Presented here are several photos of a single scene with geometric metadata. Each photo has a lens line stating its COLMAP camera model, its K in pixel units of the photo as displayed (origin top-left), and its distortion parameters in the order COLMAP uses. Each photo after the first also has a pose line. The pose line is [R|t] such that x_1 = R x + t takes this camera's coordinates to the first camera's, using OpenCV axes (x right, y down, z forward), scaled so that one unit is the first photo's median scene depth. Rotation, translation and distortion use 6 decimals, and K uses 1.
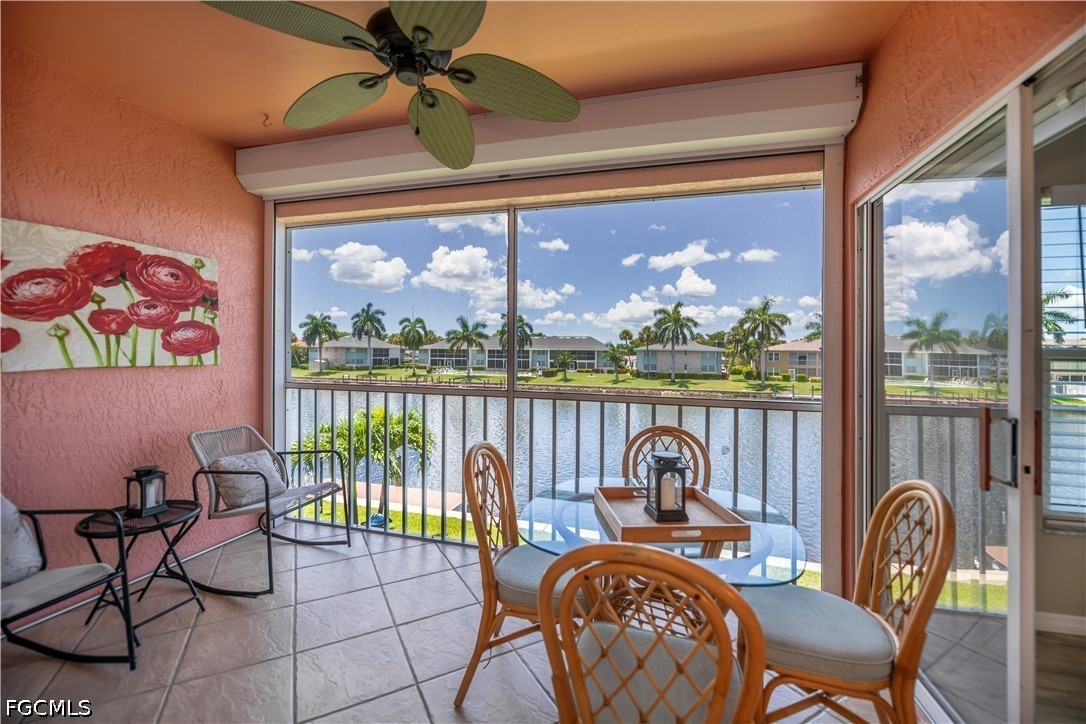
lens RADIAL K [[440.1, 0, 545.4], [0, 440.1, 356.1], [0, 0, 1]] dist [-0.001714, 0.000926]
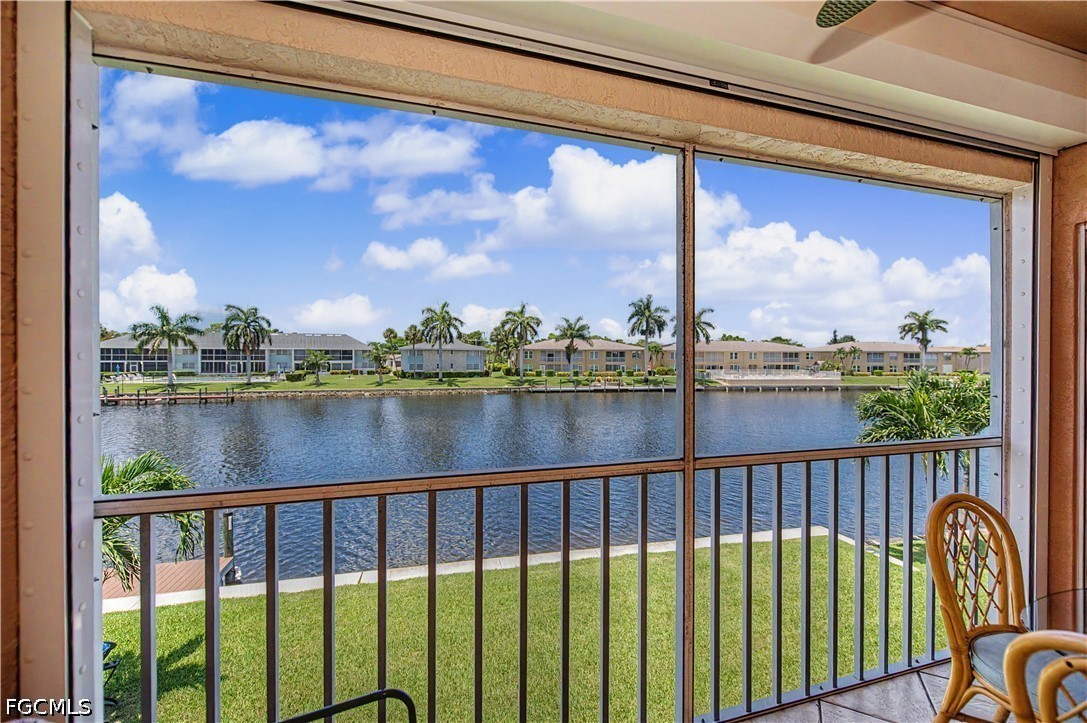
lens RADIAL K [[440.5, 0, 549.9], [0, 440.5, 357.7], [0, 0, 1]] dist [-0.001714, 0.000926]
pose [[0.852181, -0.013876, 0.523063, -0.610767], [0.009835, 0.999896, 0.010502, -0.075253], [-0.523155, -0.003805, 0.852229, 0.671521]]
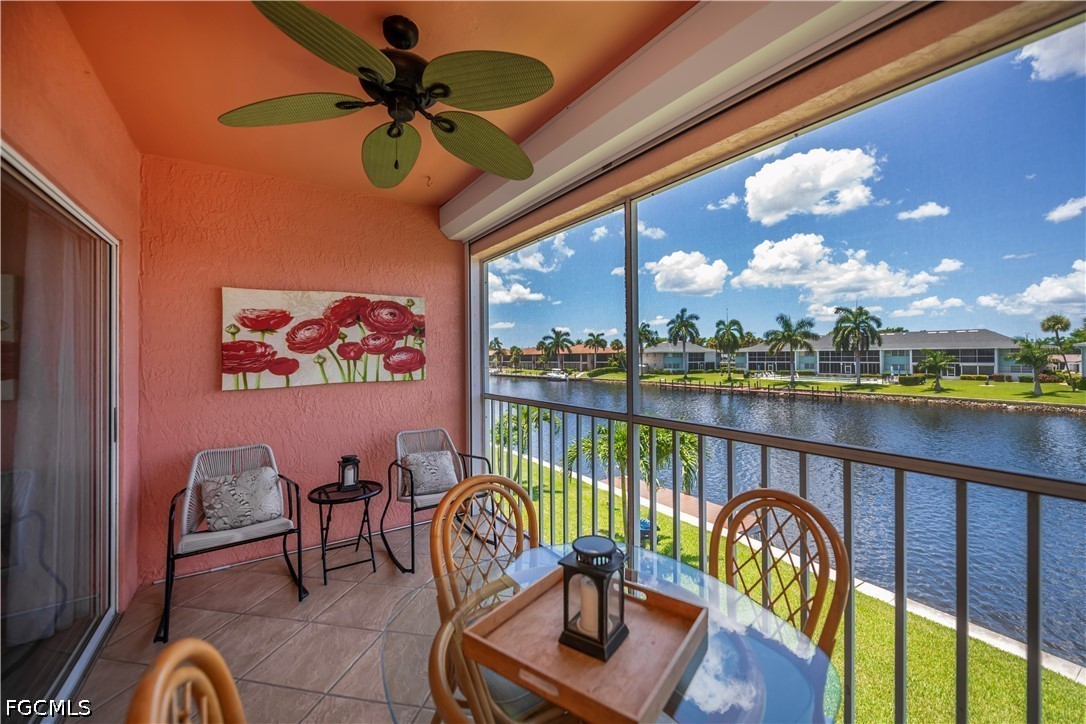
lens RADIAL K [[440.1, 0, 548.9], [0, 440.1, 356.8], [0, 0, 1]] dist [-0.001714, 0.000926]
pose [[0.771299, -0.017825, -0.636223, 0.413118], [0.013224, 0.999841, -0.011981, -0.032038], [0.636335, 0.000827, 0.771412, 0.287872]]
